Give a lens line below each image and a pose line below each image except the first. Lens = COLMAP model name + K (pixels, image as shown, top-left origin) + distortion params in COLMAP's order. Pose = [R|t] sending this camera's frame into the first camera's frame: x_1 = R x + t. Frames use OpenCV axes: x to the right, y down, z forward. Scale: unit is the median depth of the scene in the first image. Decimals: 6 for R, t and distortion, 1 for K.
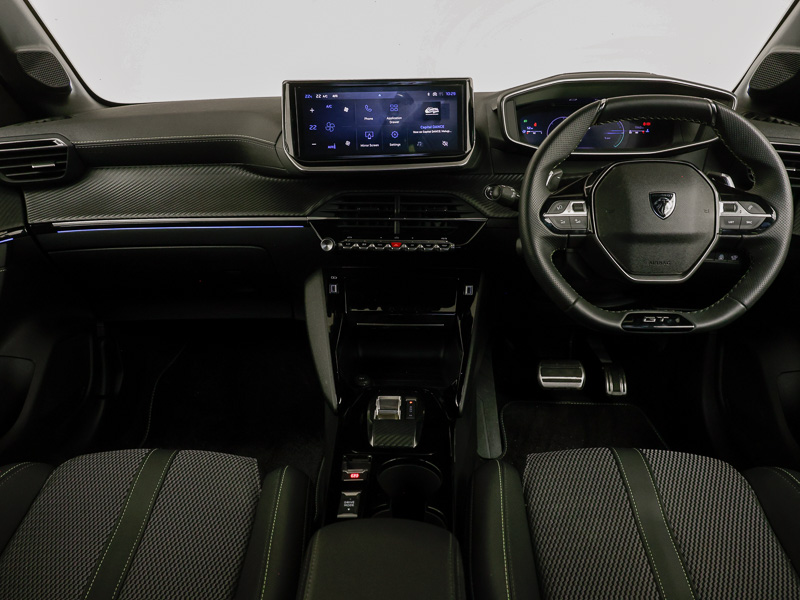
lens RADIAL K [[618.3, 0, 400.0], [0, 618.3, 300.0], [0, 0, 1]] dist [0.010744, -0.004221]
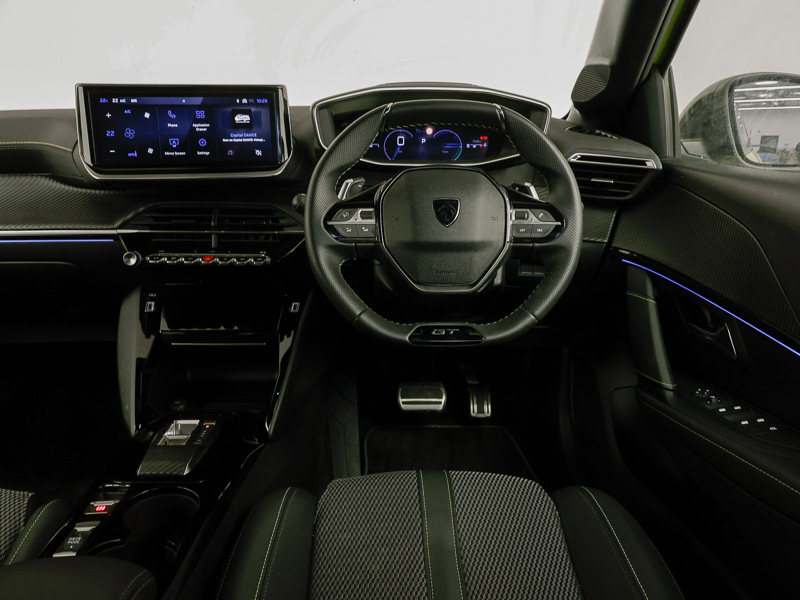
lens RADIAL K [[618.3, 0, 400.0], [0, 618.3, 300.0], [0, 0, 1]] dist [0.010744, -0.004221]
pose [[0.997993, -0.006678, 0.062972, 0.235975], [0.009721, 0.998794, -0.048130, 0.022815], [-0.062575, 0.048646, 0.996854, 0.047328]]
